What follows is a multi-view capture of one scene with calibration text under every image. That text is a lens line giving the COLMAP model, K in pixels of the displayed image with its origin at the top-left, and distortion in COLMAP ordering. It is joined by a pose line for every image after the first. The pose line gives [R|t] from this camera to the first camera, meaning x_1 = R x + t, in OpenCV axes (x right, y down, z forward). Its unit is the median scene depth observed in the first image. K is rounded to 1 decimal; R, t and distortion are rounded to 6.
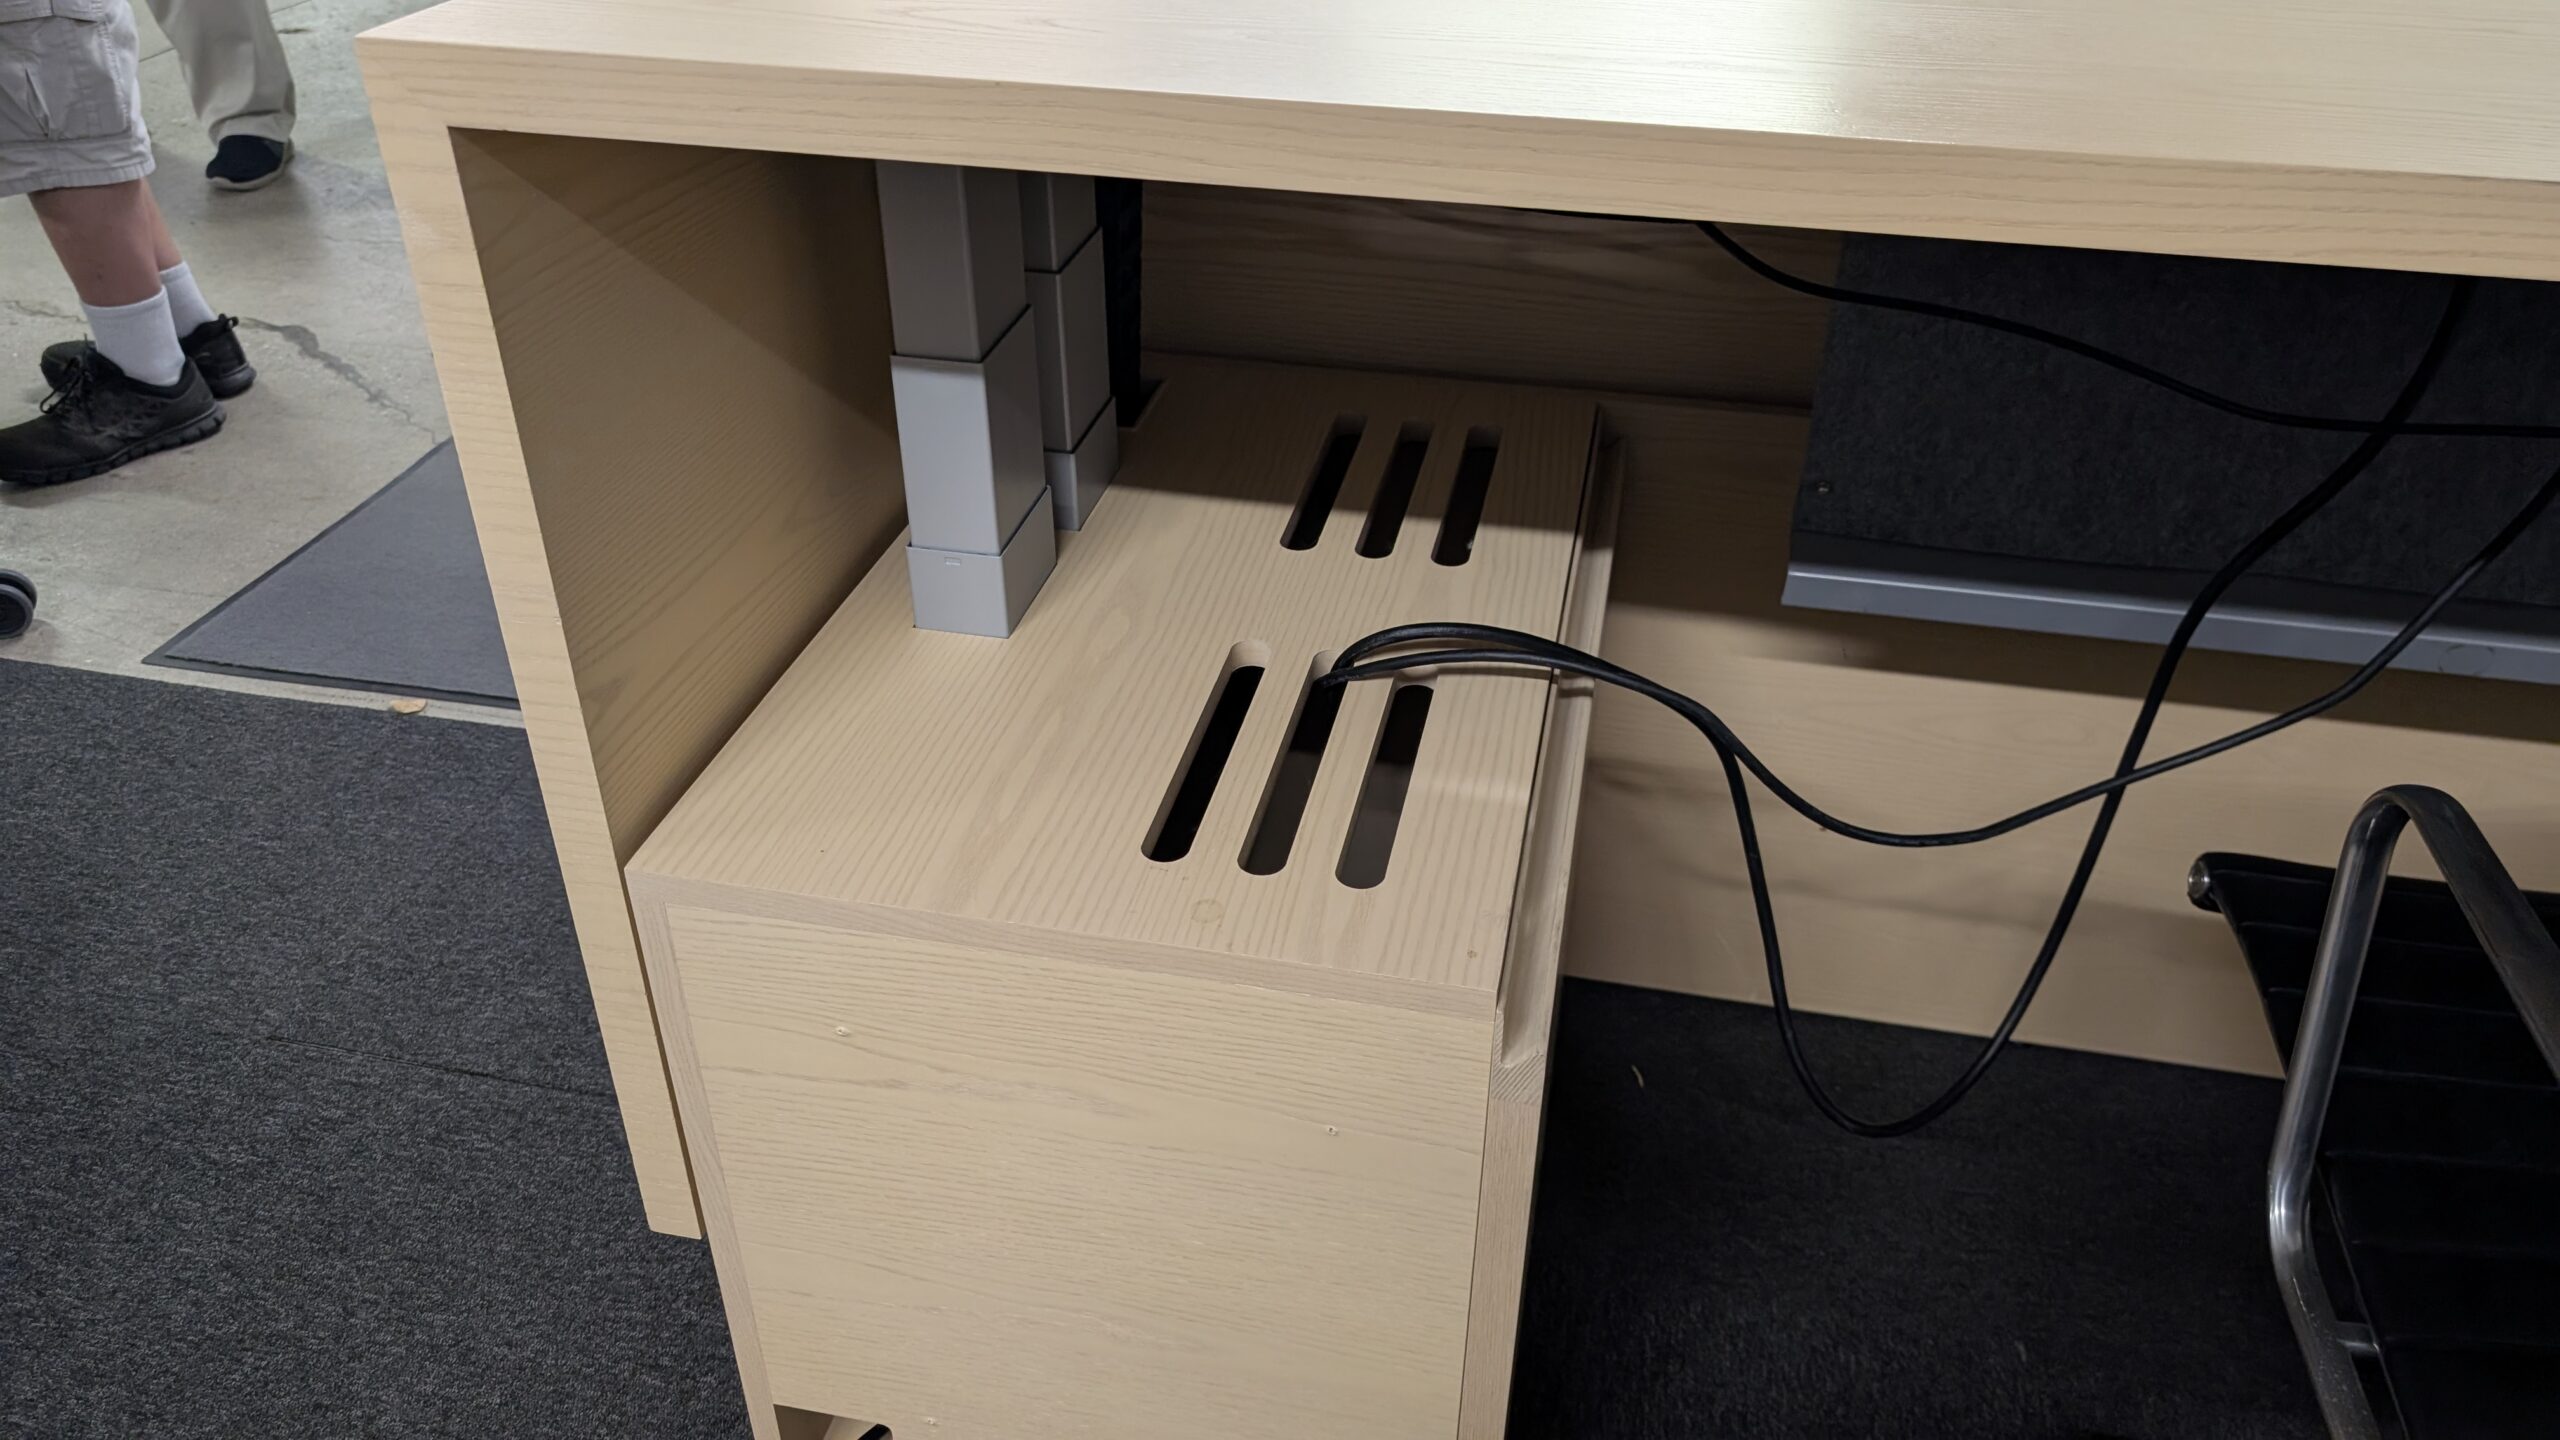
lens RADIAL K [[1893.1, 0, 1280.0], [0, 1893.1, 720.0], [0, 0, 1]] dist [0.013306, -0.012709]
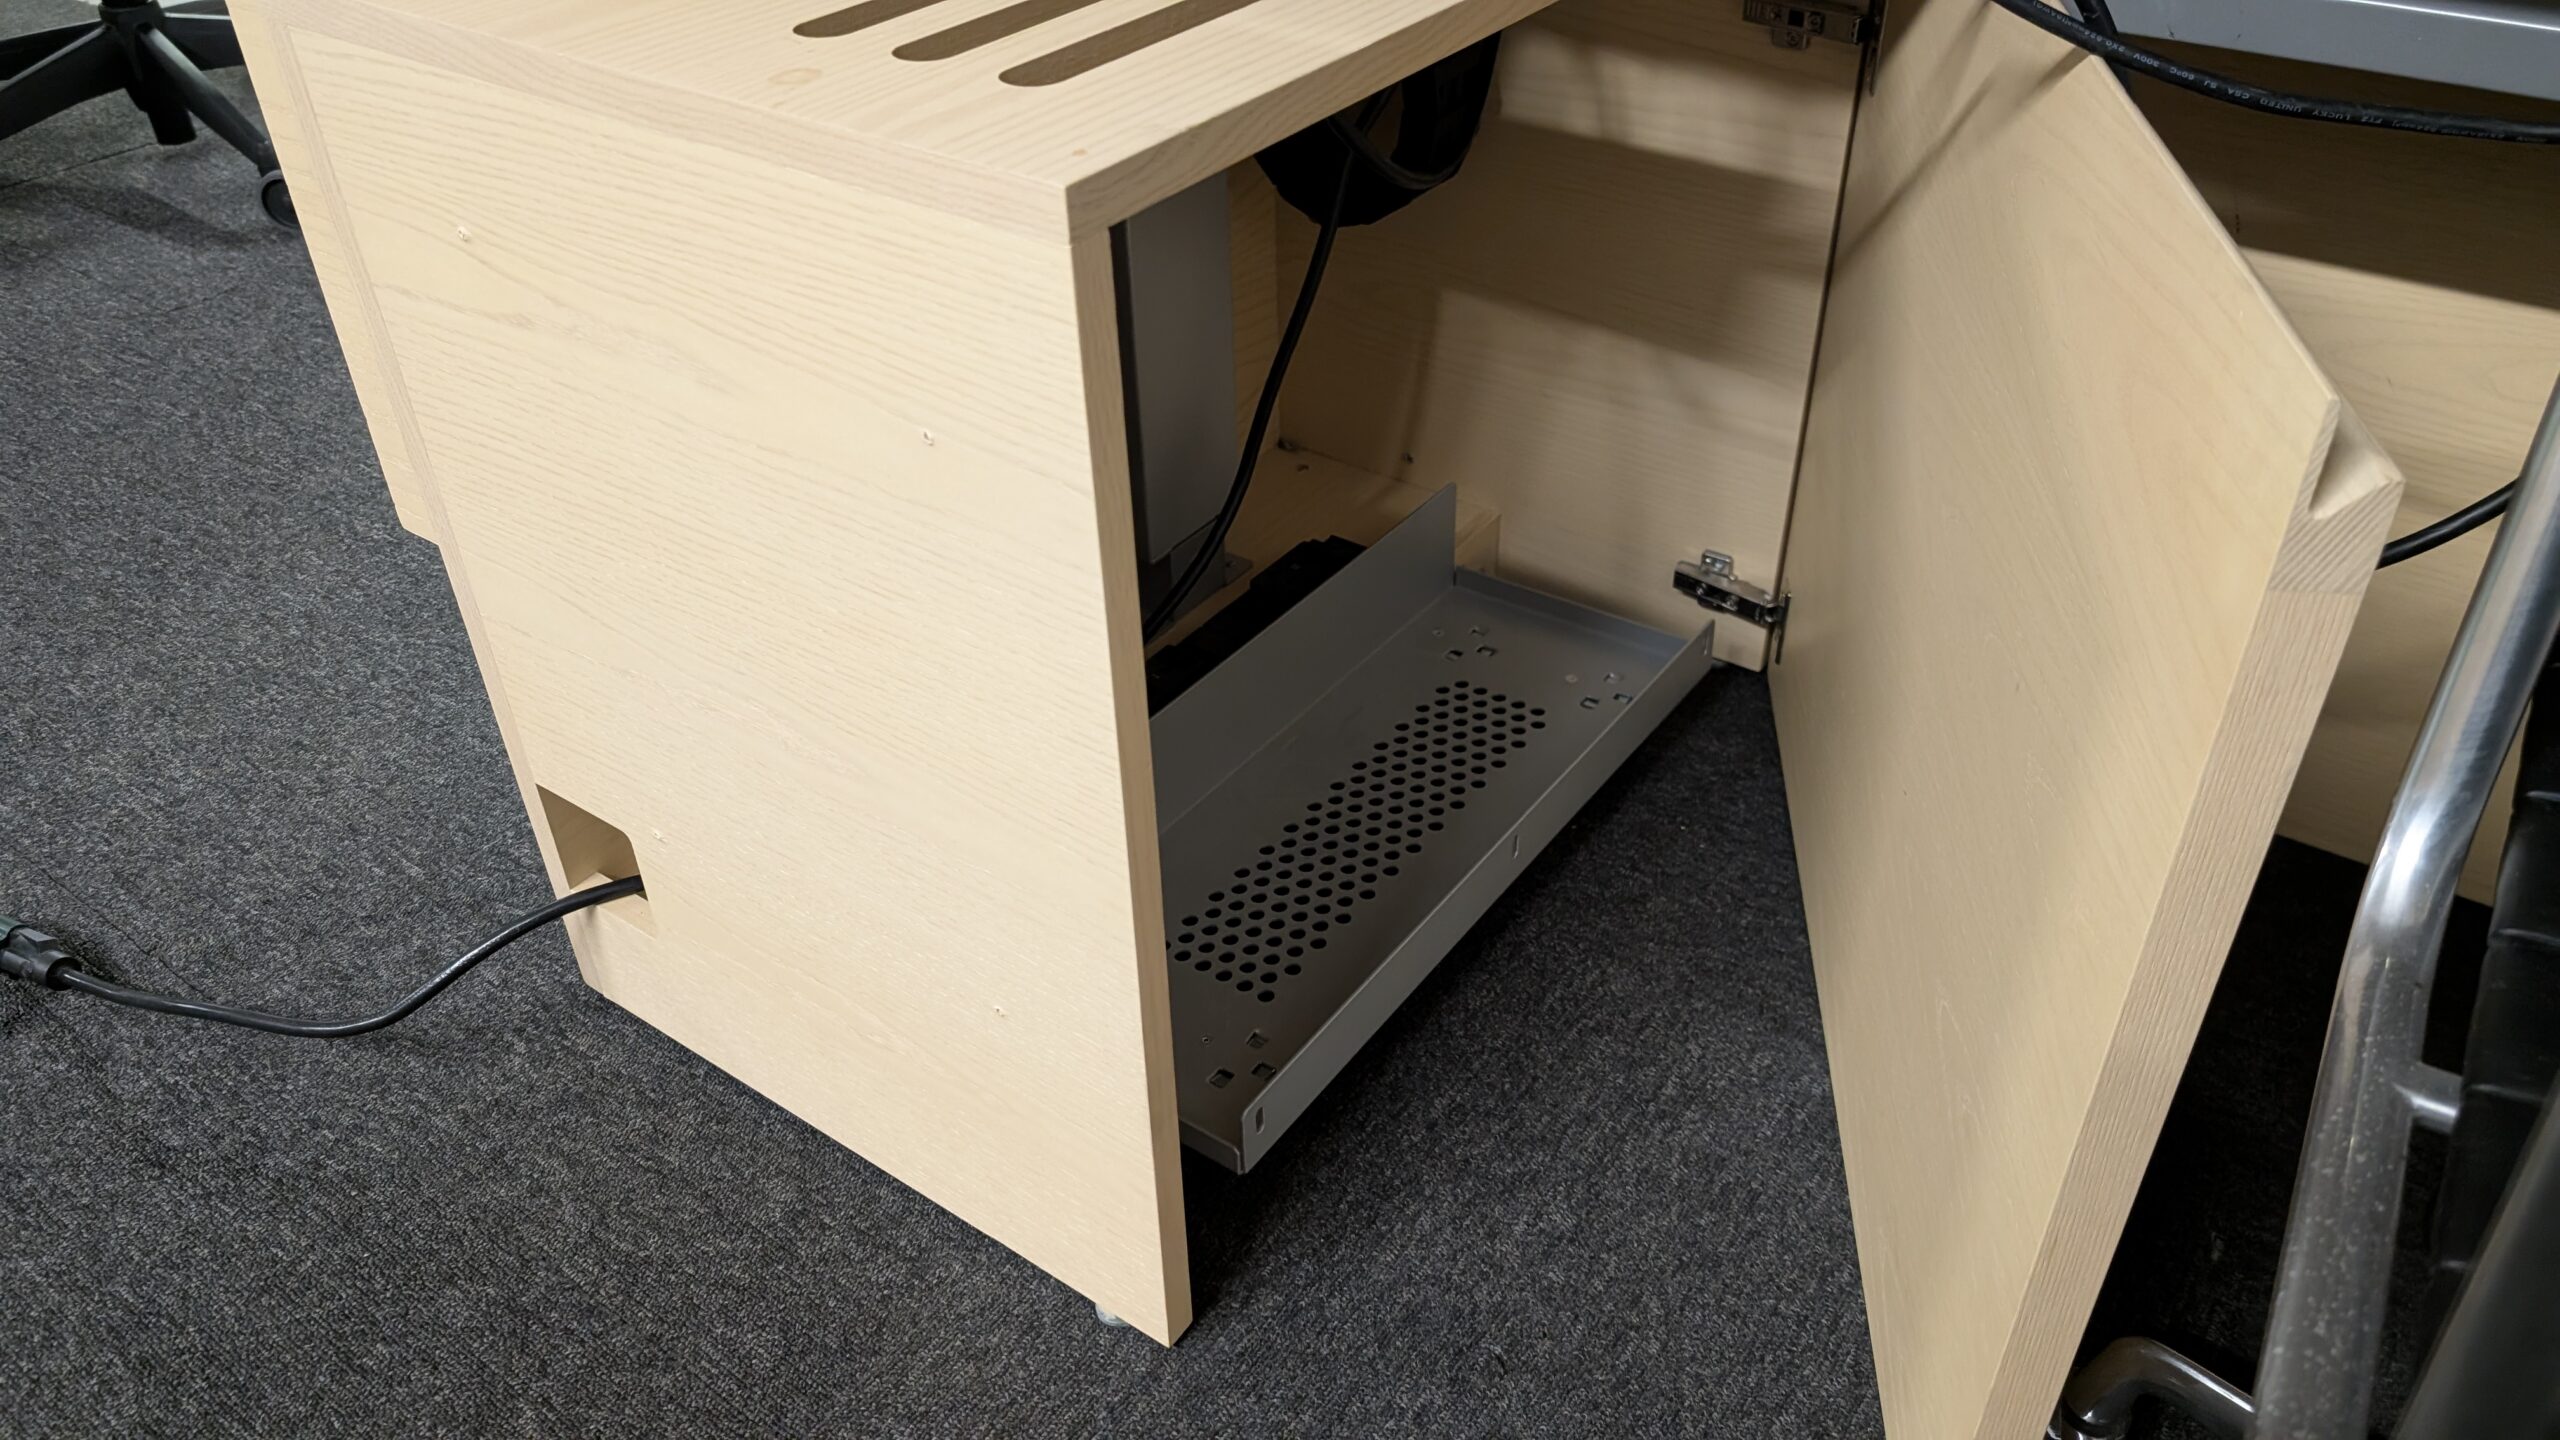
lens RADIAL K [[1905.8, 0, 1280.0], [0, 1905.8, 720.0], [0, 0, 1]] dist [0.004745, 0.006002]
pose [[0.913923, 0.218060, -0.342336, 0.287445], [-0.196647, 0.975712, 0.096525, 0.157098], [0.355070, -0.020897, 0.934606, 0.266717]]
